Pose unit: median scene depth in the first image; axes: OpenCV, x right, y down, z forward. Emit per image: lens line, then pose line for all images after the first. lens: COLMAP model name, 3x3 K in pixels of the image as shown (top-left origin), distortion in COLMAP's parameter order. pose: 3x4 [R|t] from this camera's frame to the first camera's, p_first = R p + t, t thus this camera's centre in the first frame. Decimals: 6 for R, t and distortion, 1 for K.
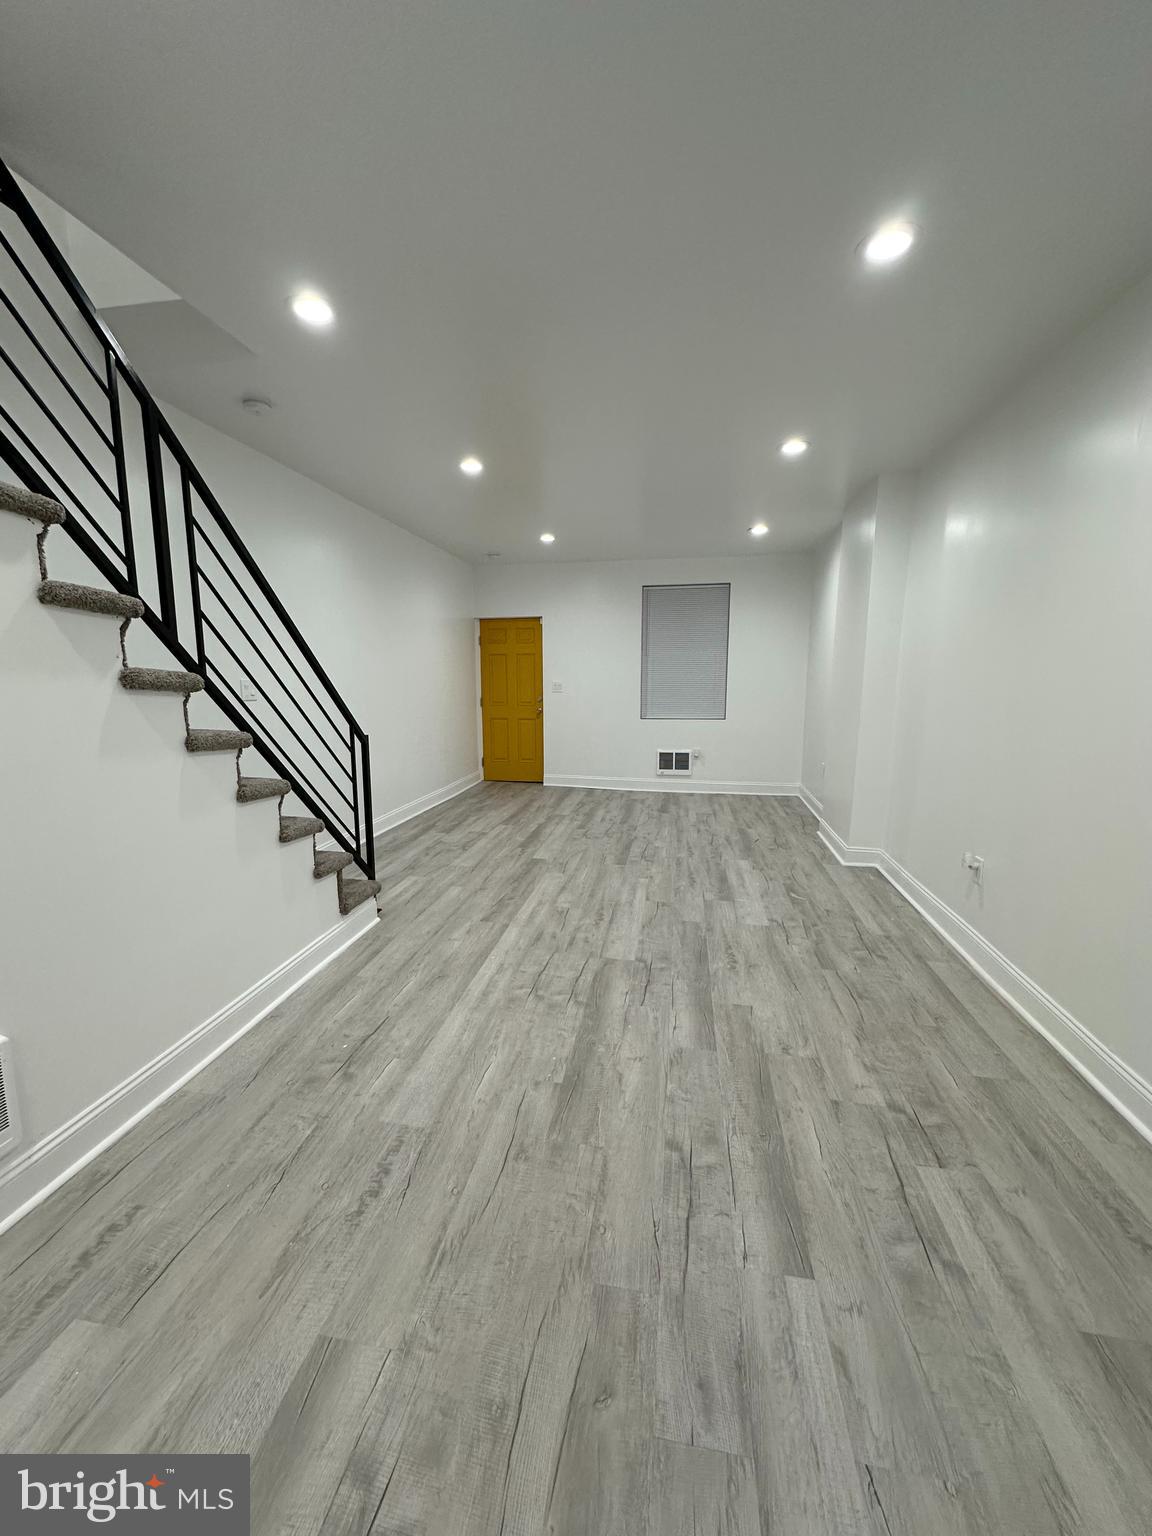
lens RADIAL K [[618.9, 0, 576.0], [0, 618.9, 768.0], [0, 0, 1]] dist [0.000756, 0.000120]
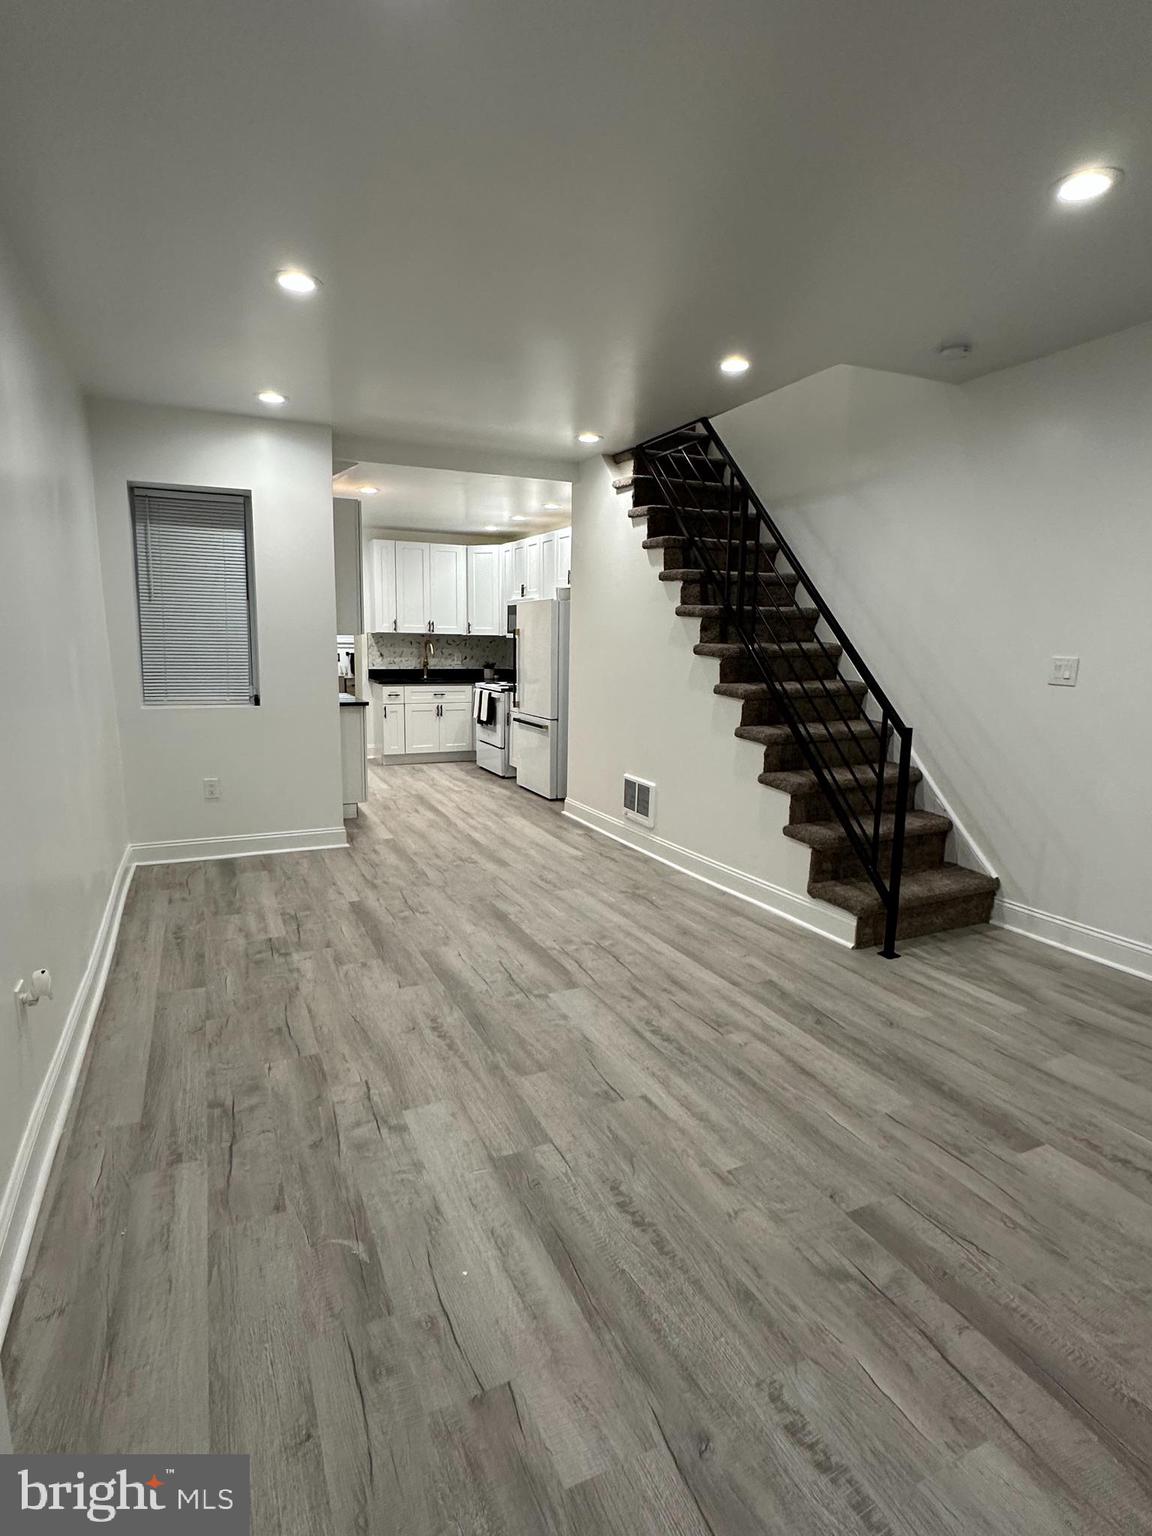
lens RADIAL K [[812.4, 0, 576.0], [0, 812.4, 768.0], [0, 0, 1]] dist [0.001805, 0.000343]
pose [[-0.827479, 0.072804, -0.556757, 0.645413], [-0.096137, 0.958547, 0.268228, -0.269557], [0.553205, 0.275478, -0.786178, 1.798429]]
